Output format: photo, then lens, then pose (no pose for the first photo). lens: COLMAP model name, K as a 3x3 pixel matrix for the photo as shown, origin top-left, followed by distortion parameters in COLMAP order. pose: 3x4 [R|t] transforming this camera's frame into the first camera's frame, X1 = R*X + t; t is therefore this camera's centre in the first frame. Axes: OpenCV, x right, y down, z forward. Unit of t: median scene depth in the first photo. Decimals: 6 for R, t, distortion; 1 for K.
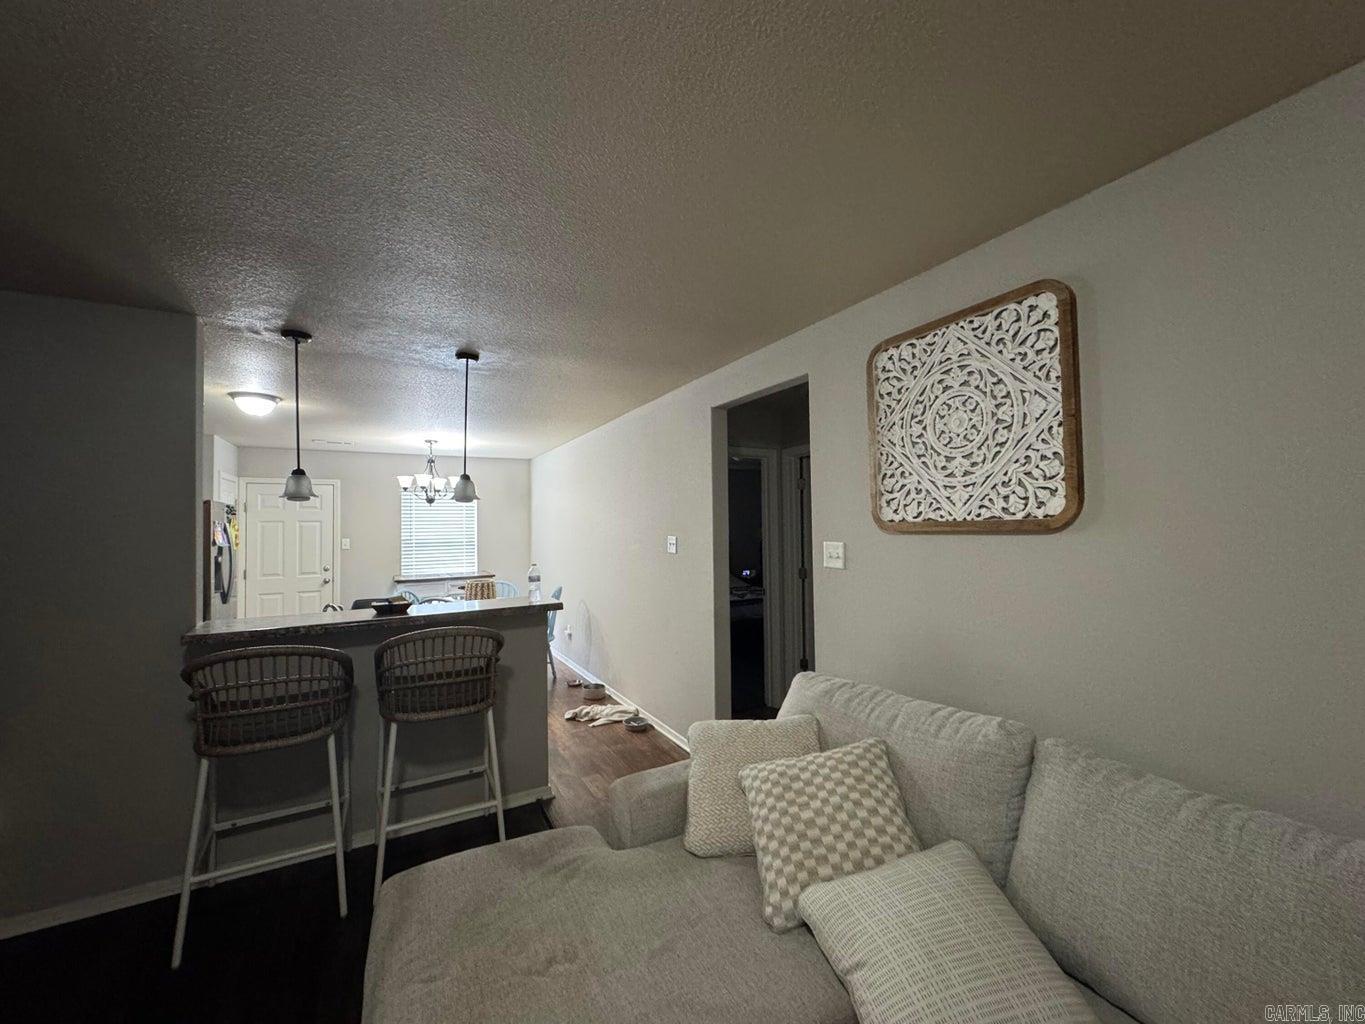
lens RADIAL K [[540.5, 0, 676.5], [0, 540.5, 511.4], [0, 0, 1]] dist [-0.000765, 0.000499]
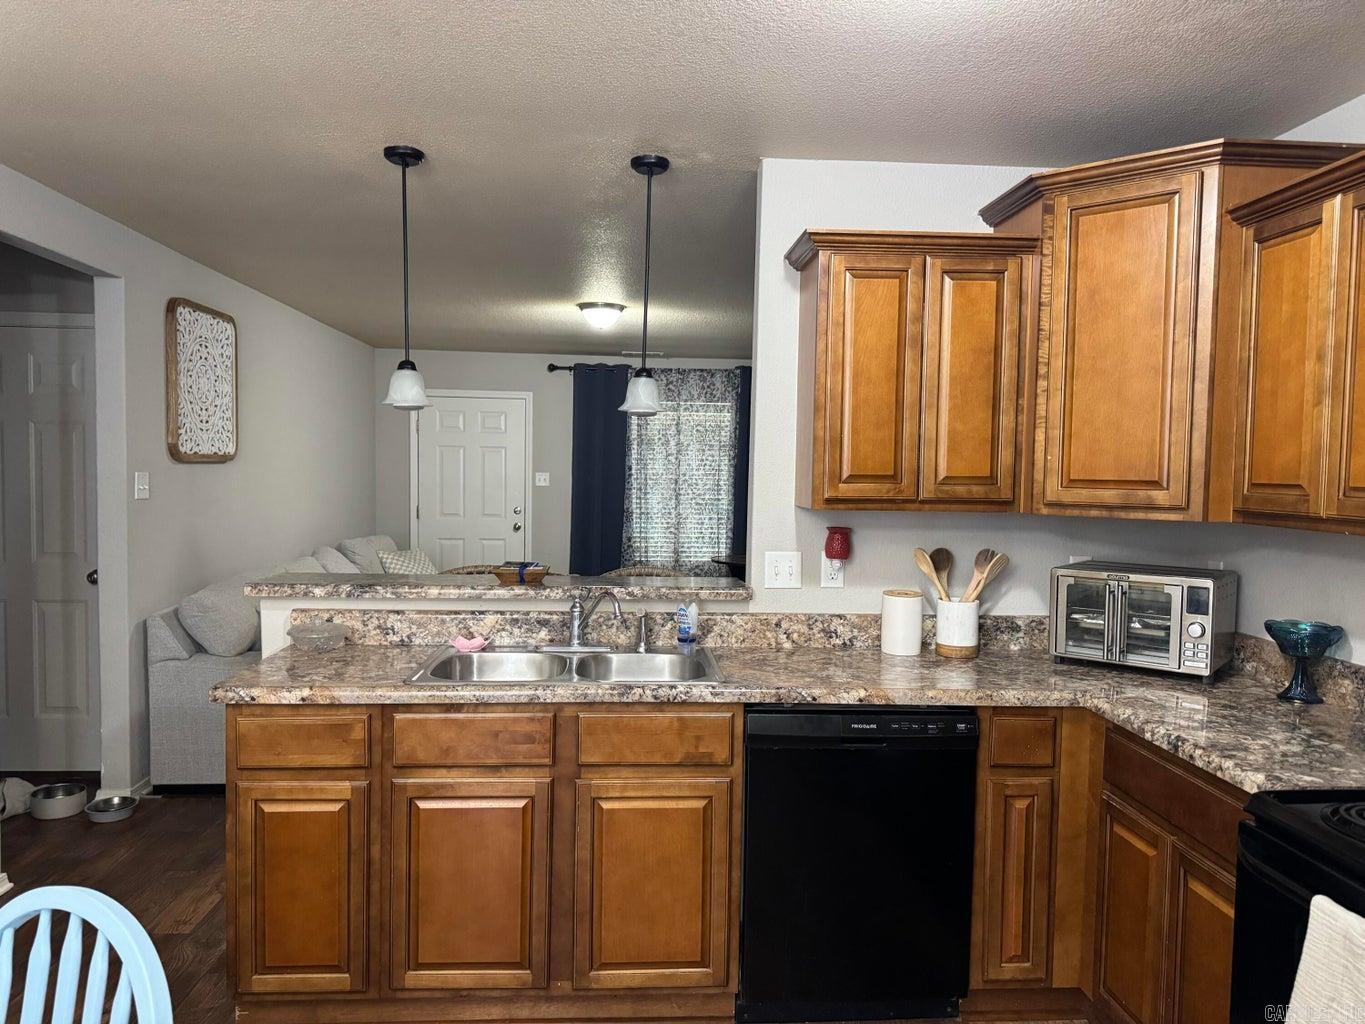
lens RADIAL K [[953.0, 0, 680.2], [0, 953.0, 516.6], [0, 0, 1]] dist [0.004594, 0.000127]
pose [[-0.914160, -0.022367, 0.404736, -1.669066], [-0.015283, 0.999668, 0.020726, 0.111489], [-0.405066, 0.012762, -0.914198, 2.847342]]
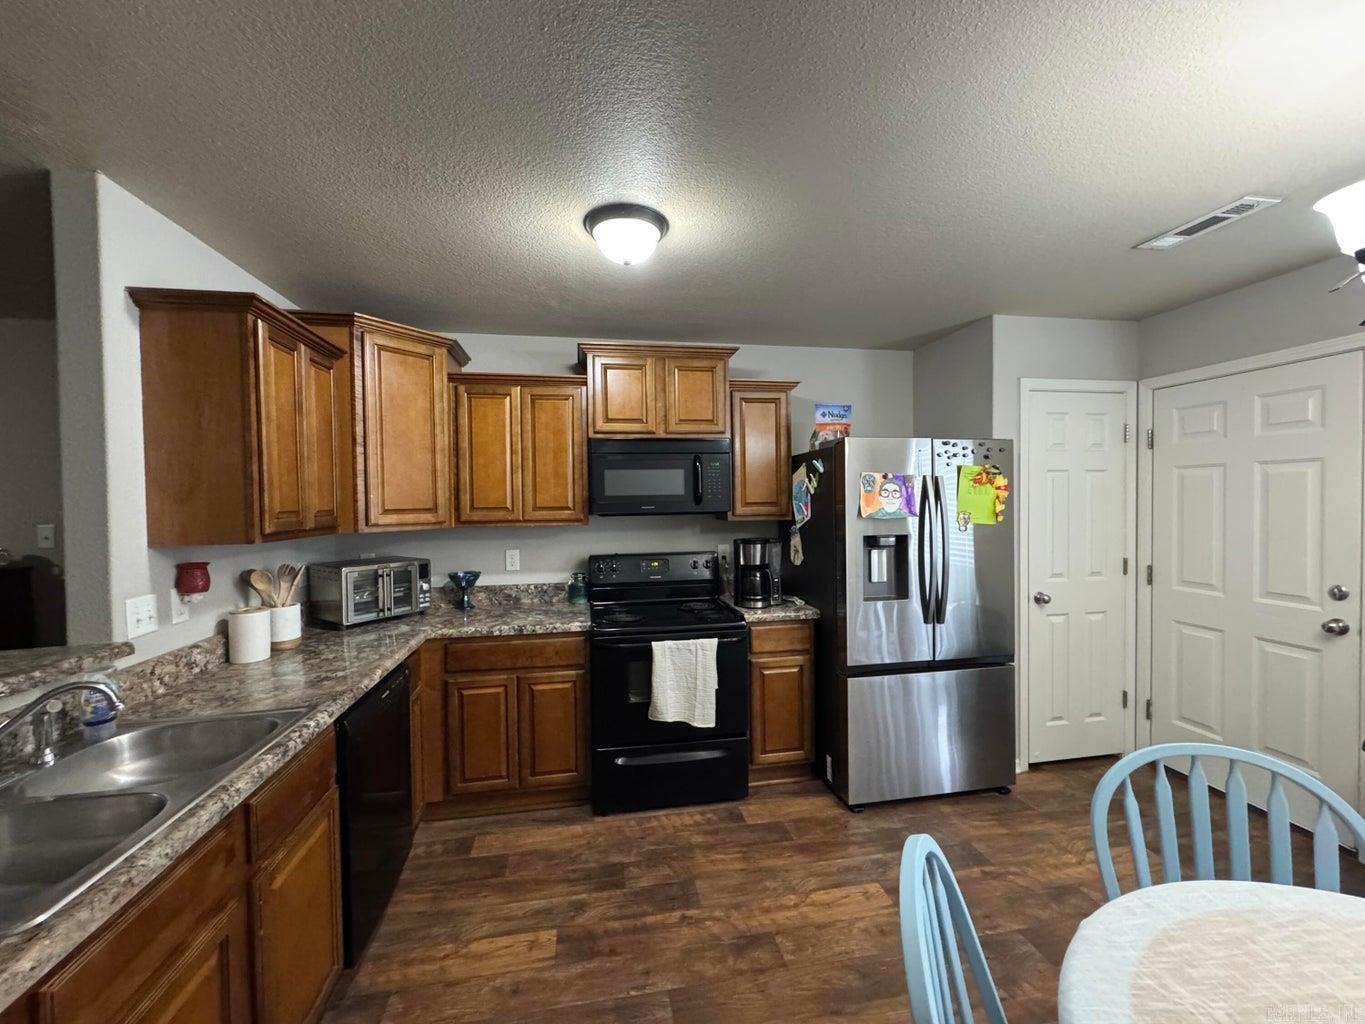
lens RADIAL K [[540.5, 0, 685.2], [0, 540.5, 508.9], [0, 0, 1]] dist [-0.000765, 0.000499]
pose [[-0.299805, 0.035661, -0.953334, -0.642476], [0.046472, 0.998661, 0.022742, 0.081250], [0.952868, -0.037485, -0.301061, 2.423607]]
